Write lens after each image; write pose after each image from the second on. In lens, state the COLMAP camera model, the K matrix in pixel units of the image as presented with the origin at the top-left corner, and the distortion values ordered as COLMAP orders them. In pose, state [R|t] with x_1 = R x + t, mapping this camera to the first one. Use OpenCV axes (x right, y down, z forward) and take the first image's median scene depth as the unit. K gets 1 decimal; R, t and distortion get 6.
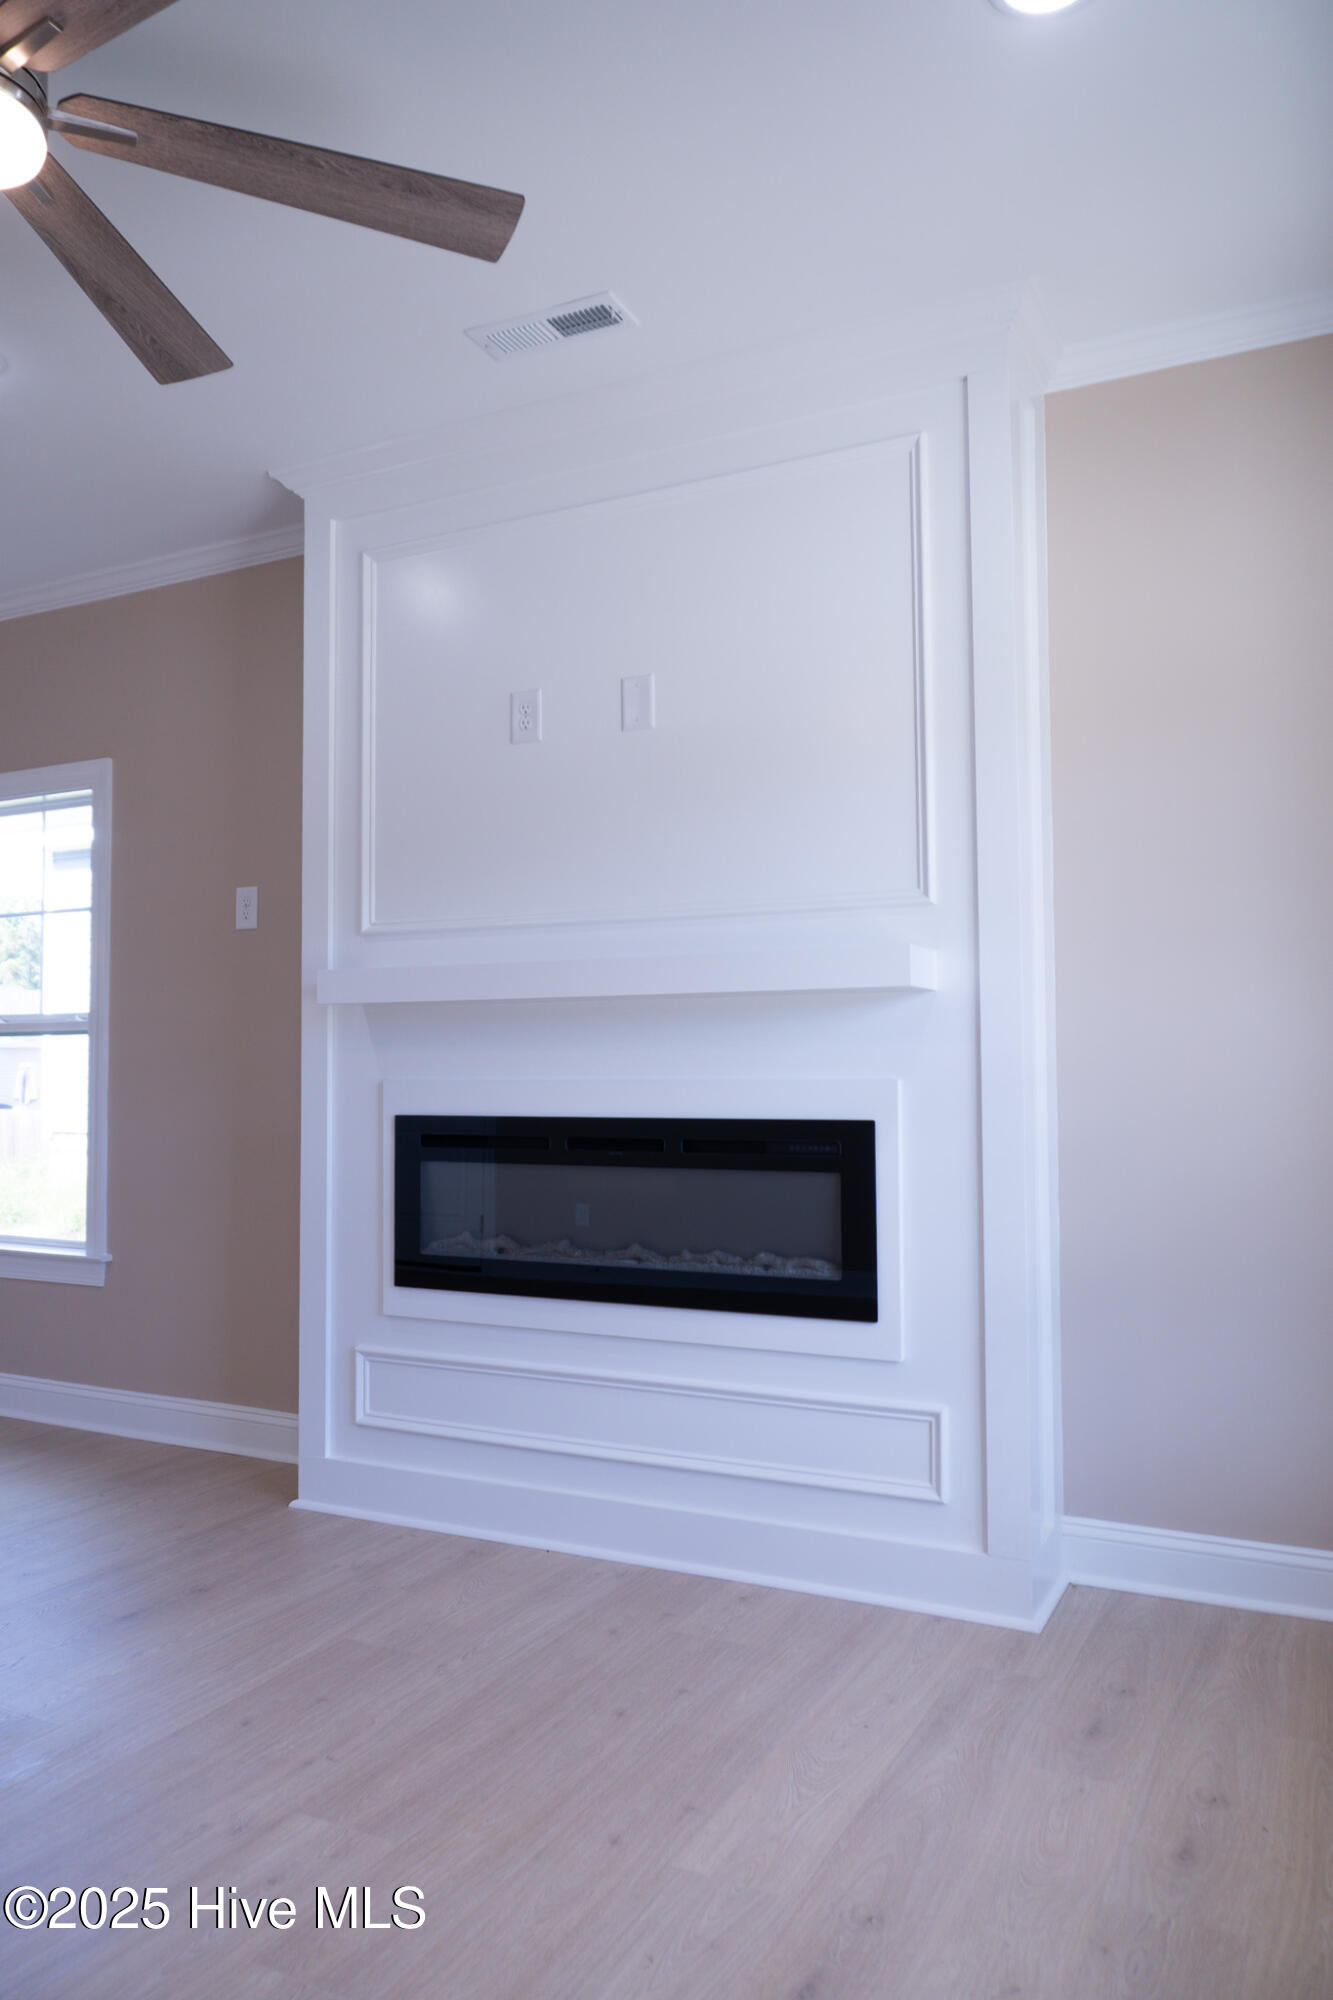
lens RADIAL K [[1426.4, 0, 666.5], [0, 1426.4, 1000.0], [0, 0, 1]] dist [-0.026685, 0.001129]
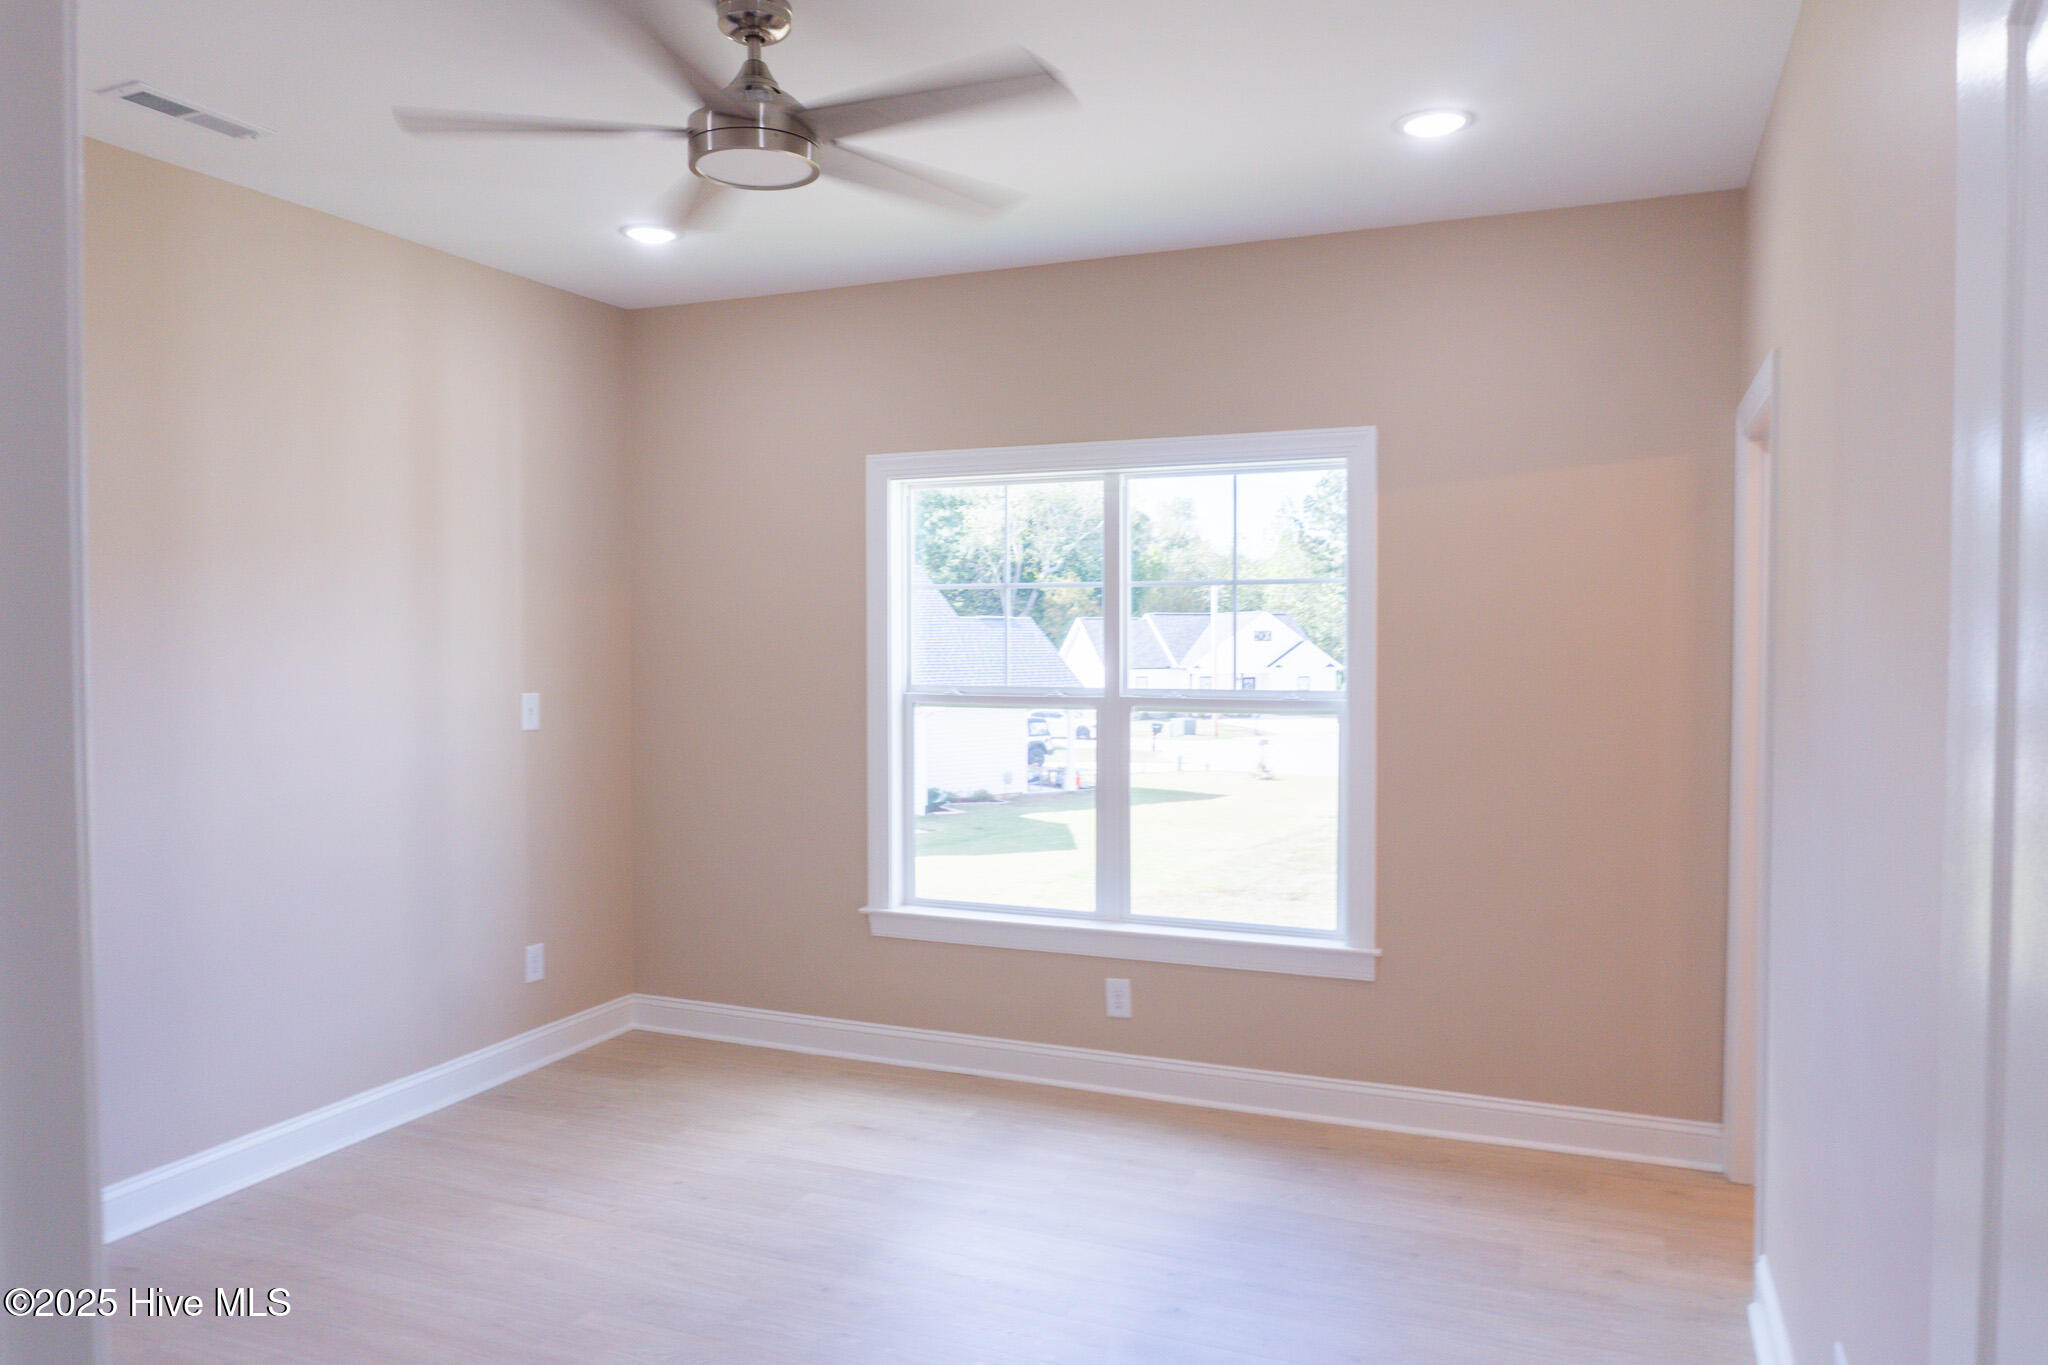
lens RADIAL K [[1460.6, 0, 1030.5], [0, 1460.6, 679.1], [0, 0, 1]] dist [-0.026685, 0.001129]
pose [[0.997720, 0.001375, 0.067477, -0.695150], [-0.006965, 0.996552, 0.082683, -0.084279], [-0.067131, -0.082964, 0.994289, 0.043218]]
